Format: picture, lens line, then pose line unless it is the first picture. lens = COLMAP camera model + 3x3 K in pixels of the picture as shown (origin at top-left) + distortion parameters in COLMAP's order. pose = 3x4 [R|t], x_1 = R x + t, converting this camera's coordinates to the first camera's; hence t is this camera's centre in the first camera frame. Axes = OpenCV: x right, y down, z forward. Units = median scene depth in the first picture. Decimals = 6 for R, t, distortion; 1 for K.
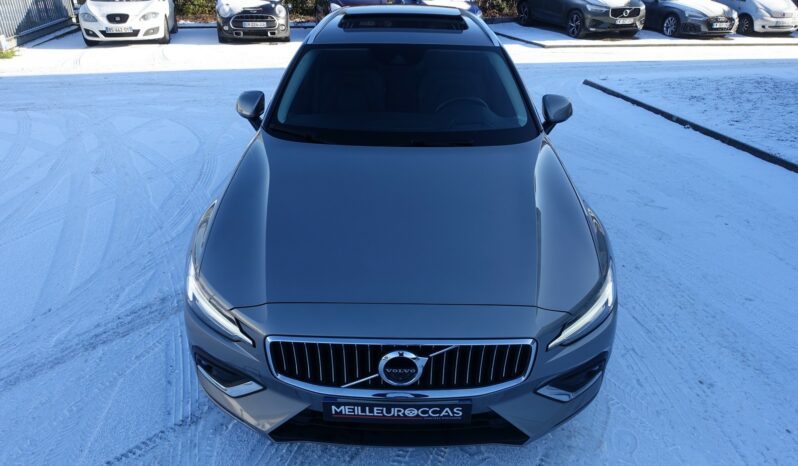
lens RADIAL K [[545.9, 0, 398.1], [0, 545.9, 234.1], [0, 0, 1]] dist [0.000383, -0.005592]
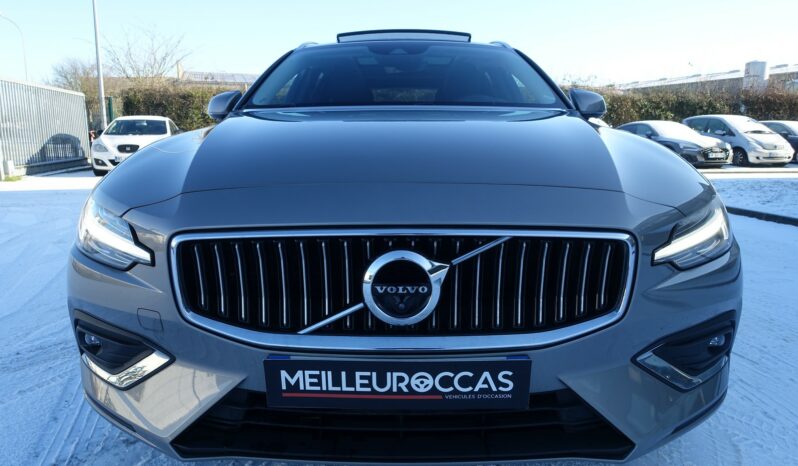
lens RADIAL K [[545.9, 0, 399.7], [0, 545.9, 232.5], [0, 0, 1]] dist [0.000383, -0.005592]
pose [[0.999888, -0.013462, -0.006594, 0.006805], [0.011035, 0.958754, -0.284022, 0.339311], [0.010146, 0.283917, 0.958795, 0.422364]]
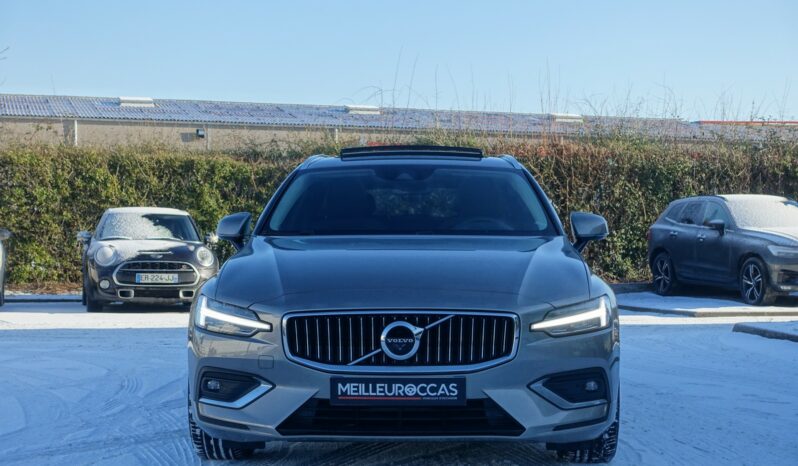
lens RADIAL K [[1334.2, 0, 401.0], [0, 1334.2, 230.2], [0, 0, 1]] dist [-0.014721, 0.000000]
pose [[0.999751, -0.012872, -0.018248, 0.057681], [0.003331, 0.893970, -0.448115, 1.242238], [0.022081, 0.447943, 0.893789, -1.535885]]
